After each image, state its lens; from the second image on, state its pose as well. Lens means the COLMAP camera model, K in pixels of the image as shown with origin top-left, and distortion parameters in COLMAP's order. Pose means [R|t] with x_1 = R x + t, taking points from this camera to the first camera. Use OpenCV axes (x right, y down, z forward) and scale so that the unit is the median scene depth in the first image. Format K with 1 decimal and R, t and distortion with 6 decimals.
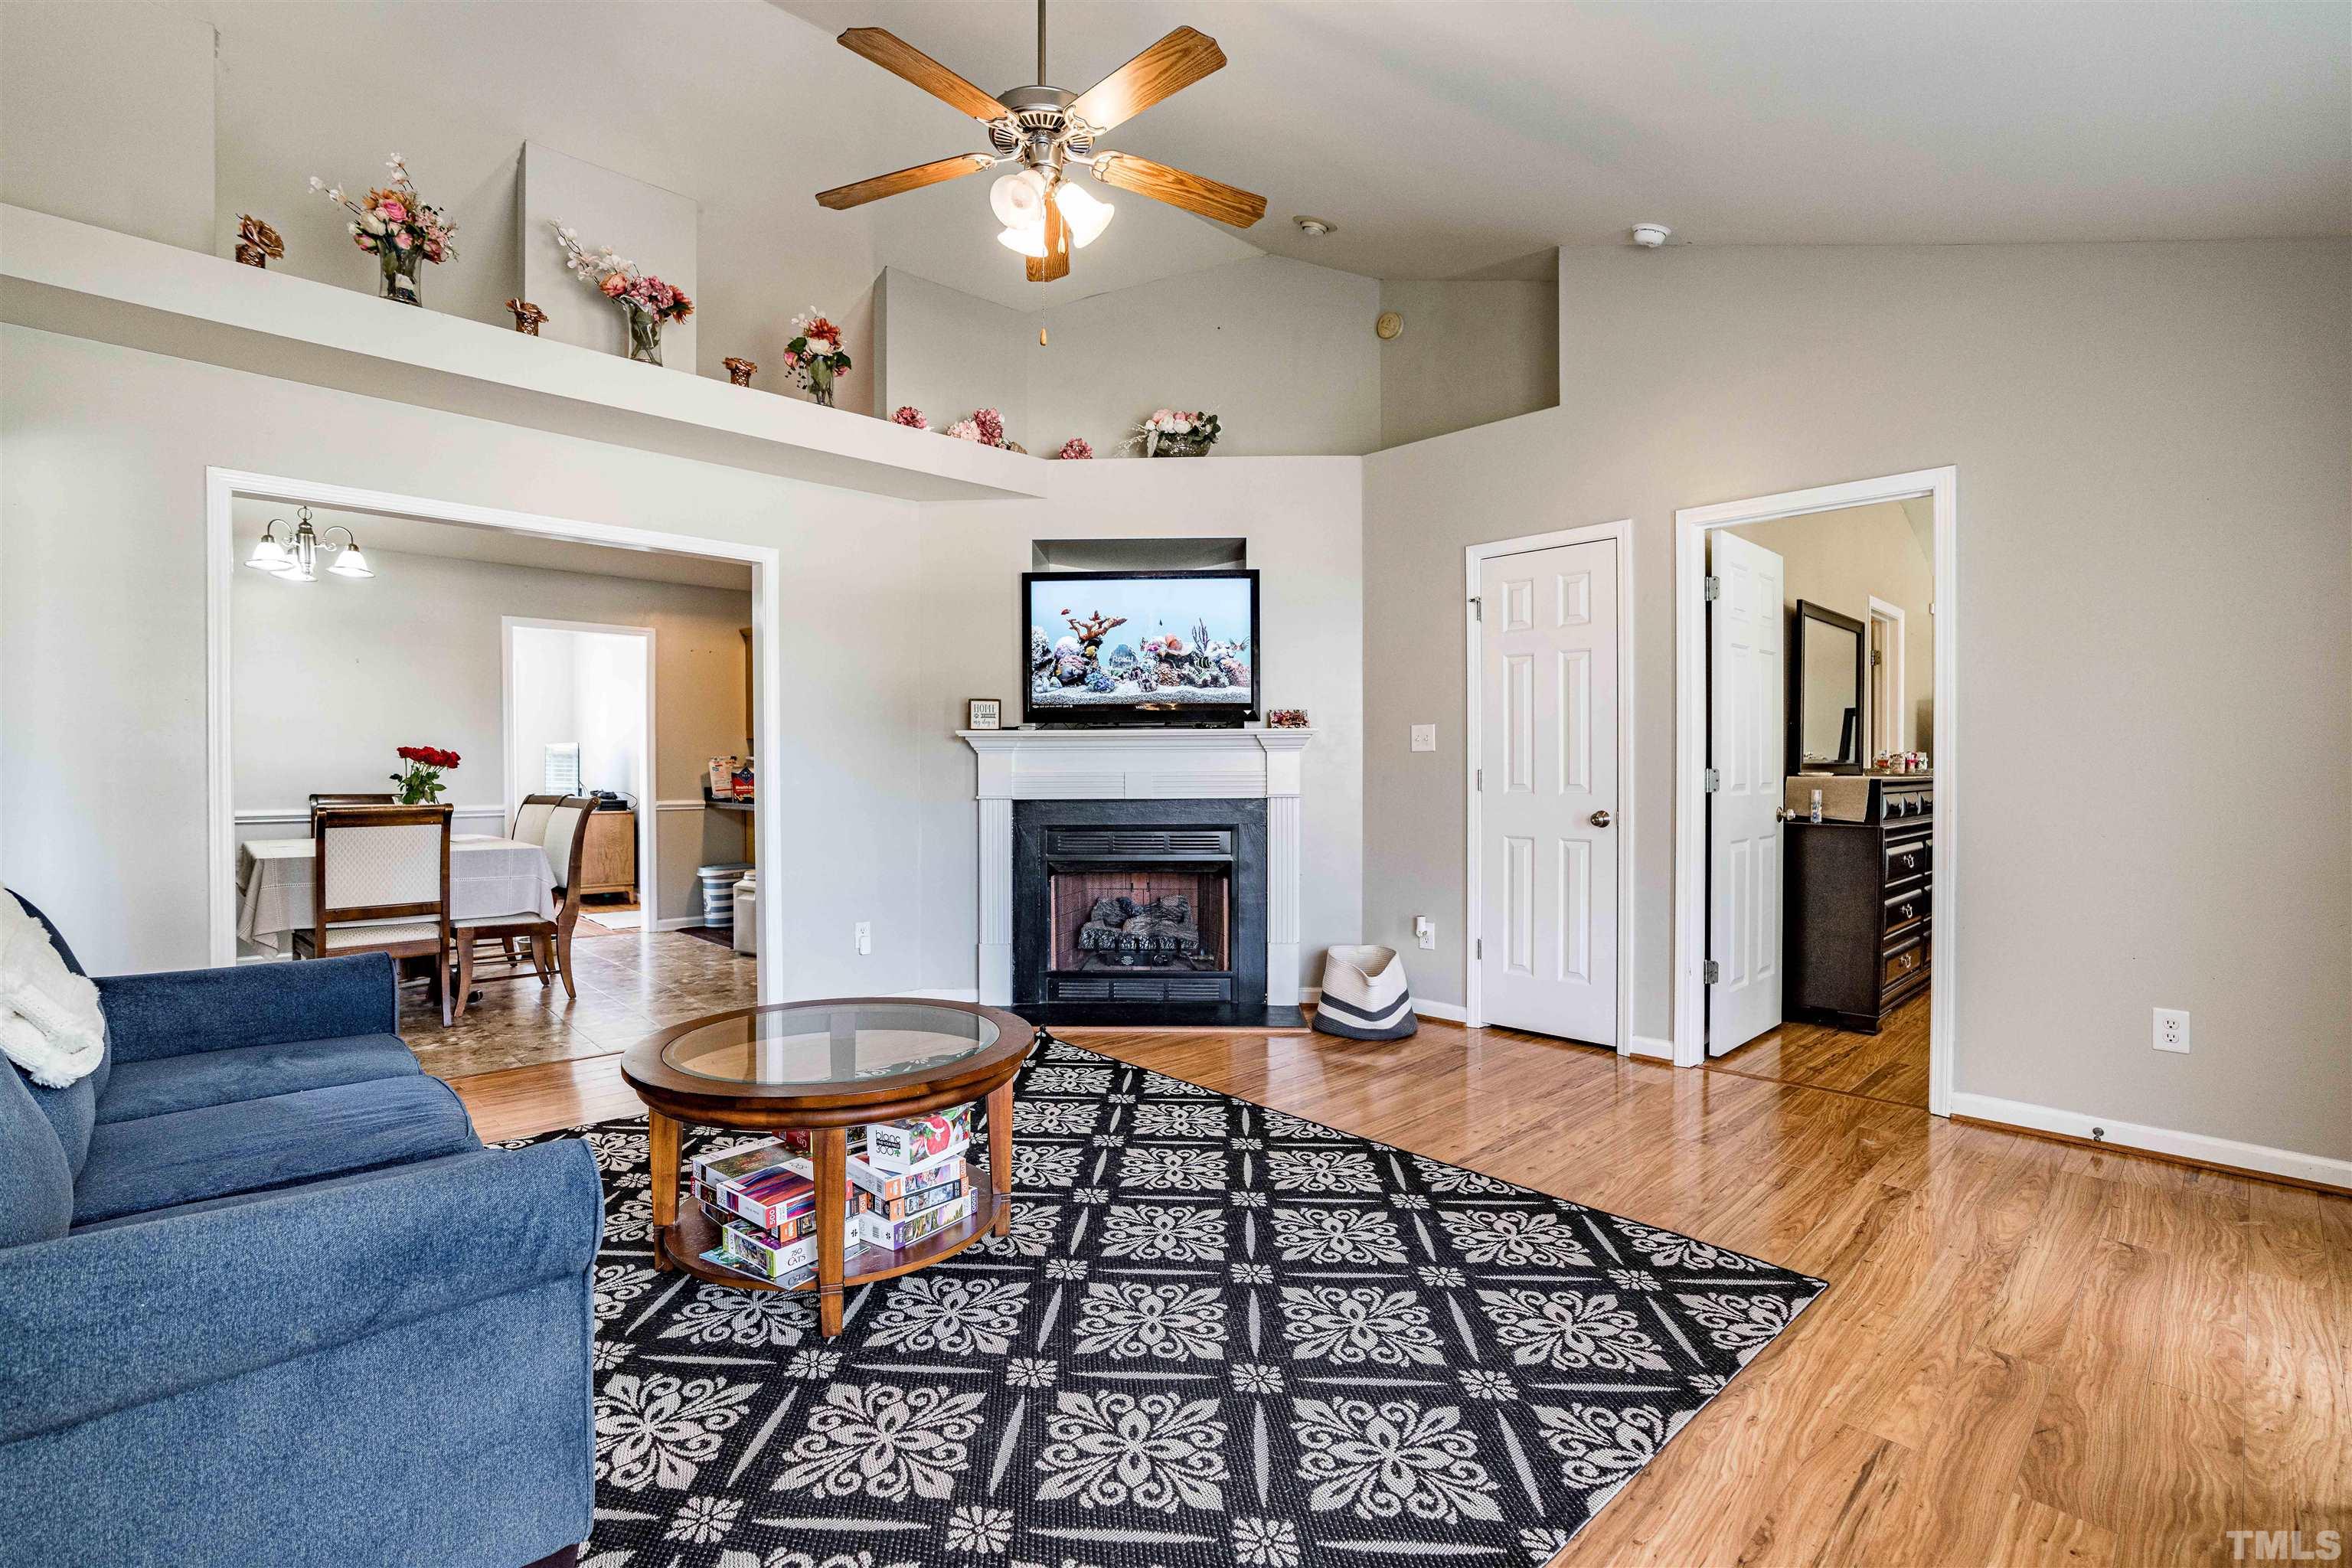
lens RADIAL K [[1071.3, 0, 1176.7], [0, 1071.3, 781.9], [0, 0, 1]] dist [-0.043668, 0.020824]
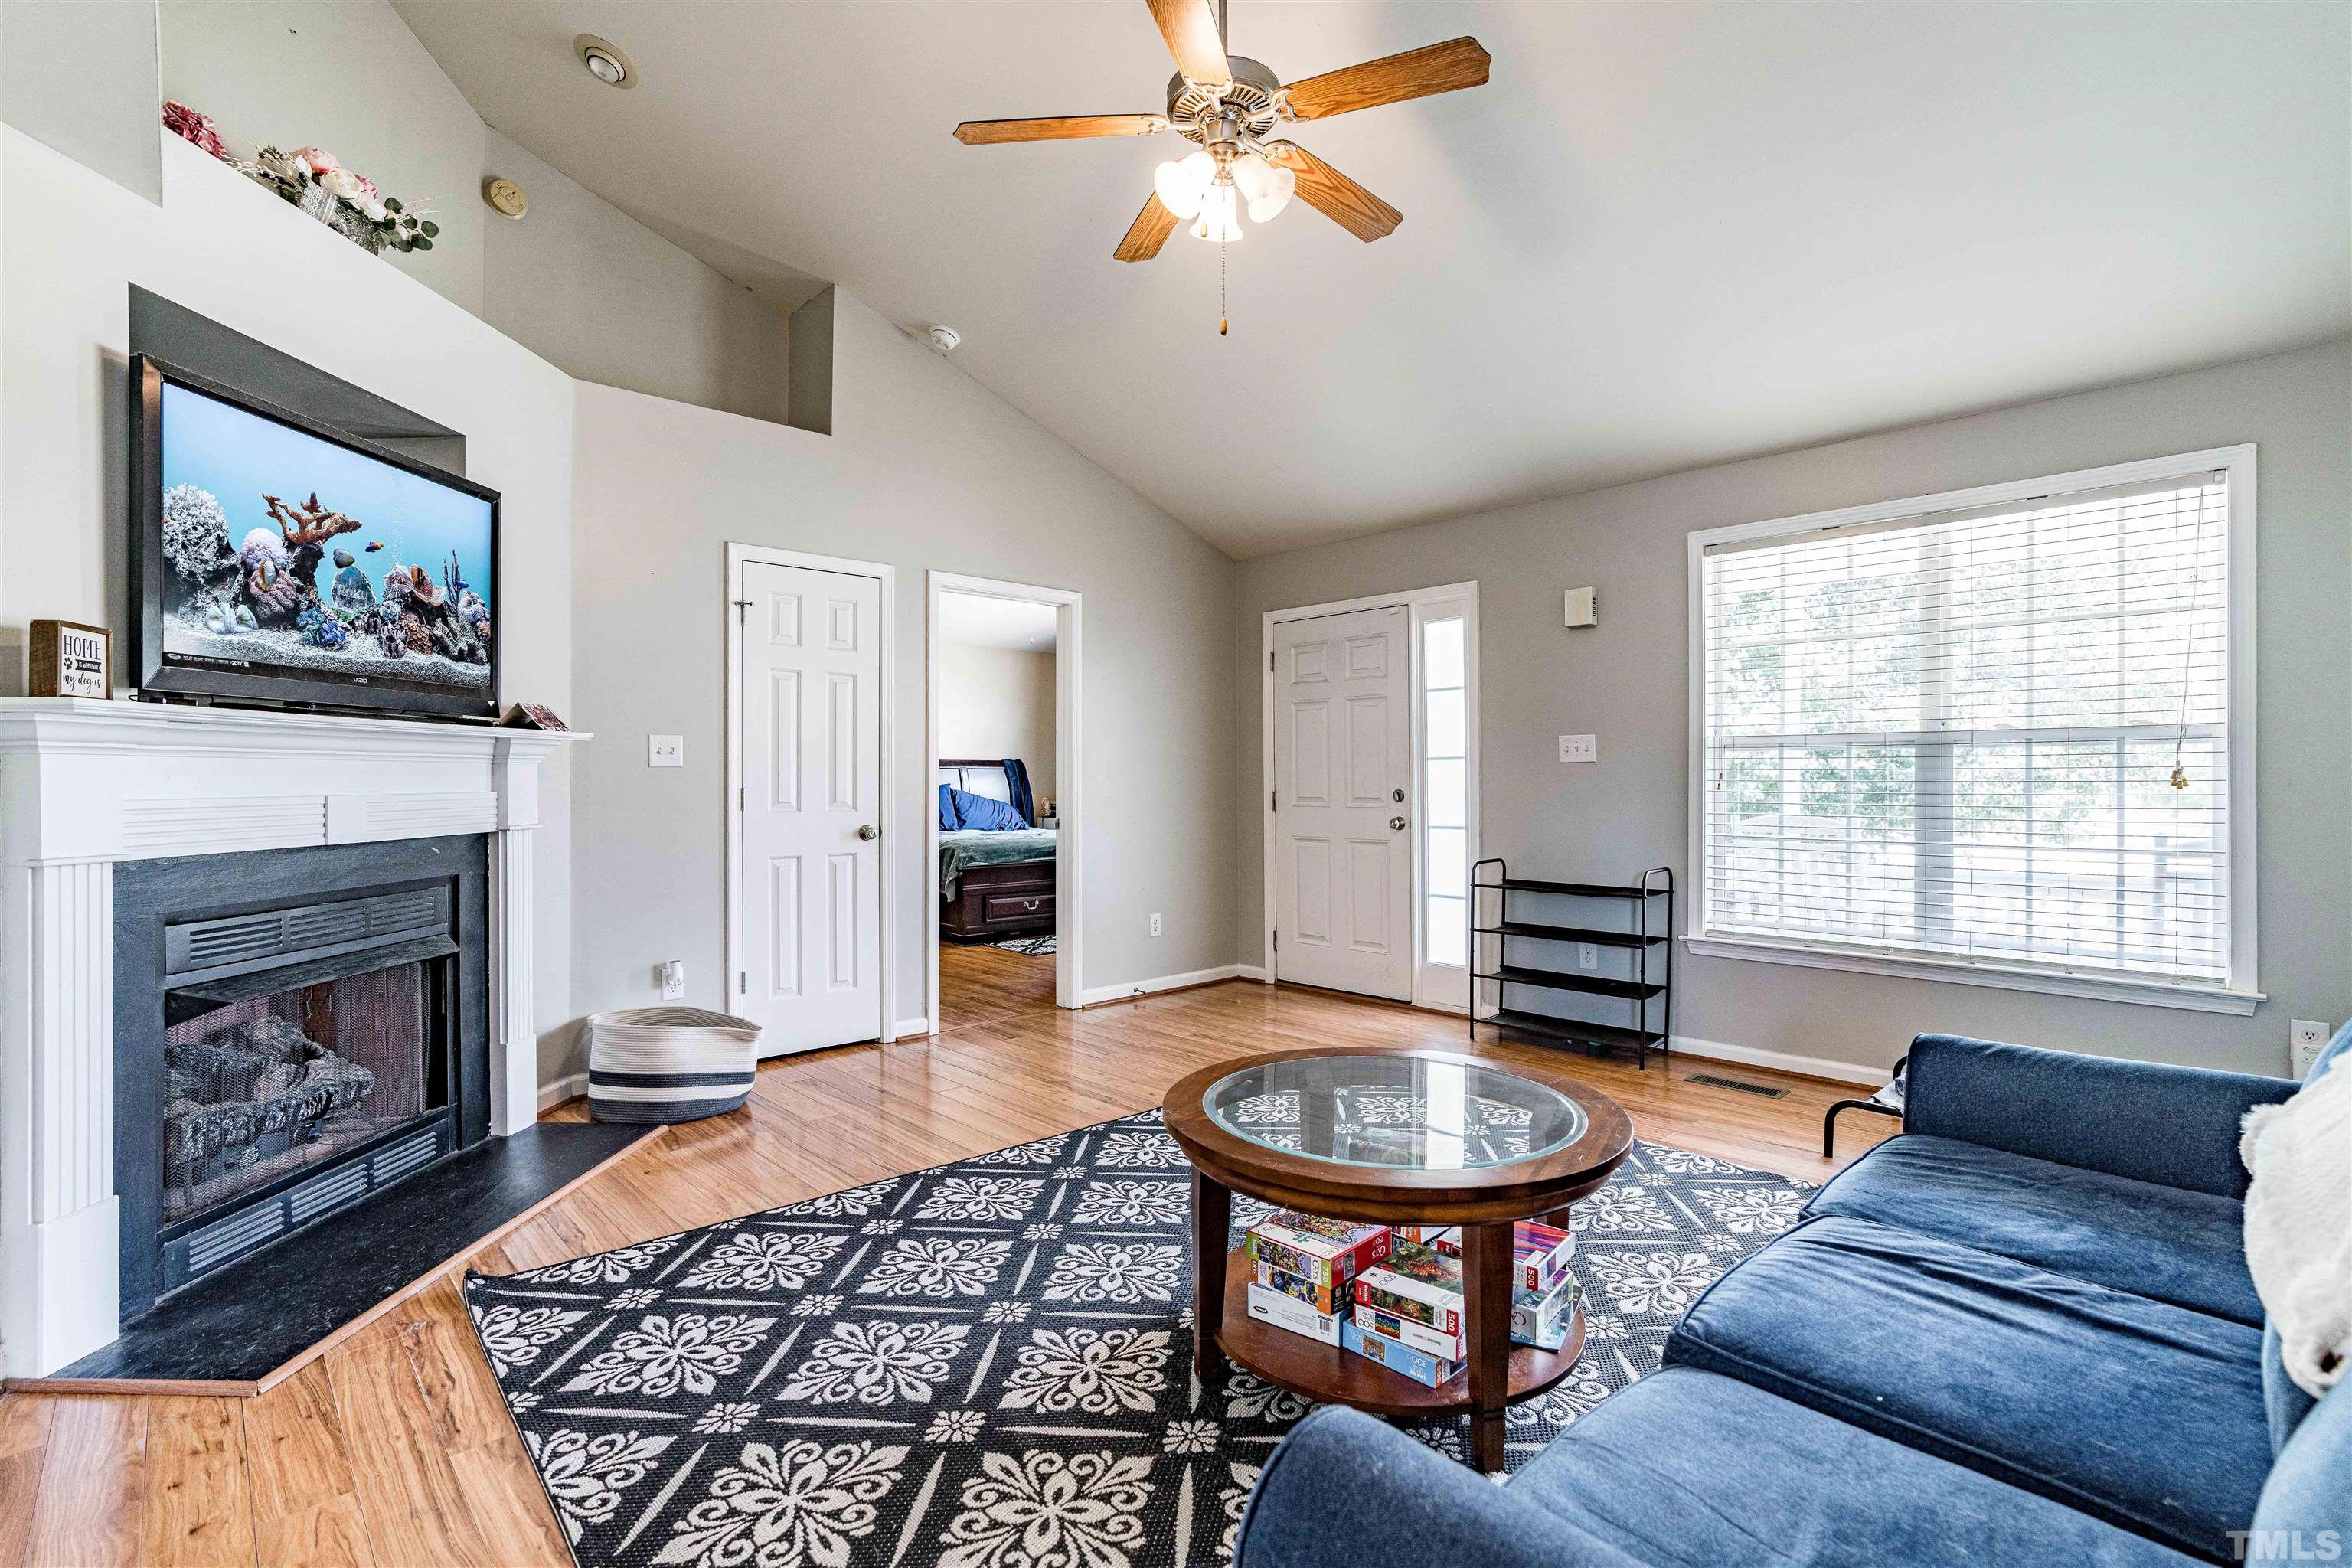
lens RADIAL K [[1071.3, 0, 1176.7], [0, 1071.3, 781.9], [0, 0, 1]] dist [-0.043668, 0.020824]
pose [[0.015288, -0.004153, 0.999875, -0.587908], [0.006969, 0.999968, 0.004047, -0.016269], [-0.999859, 0.006906, 0.015317, 0.568643]]
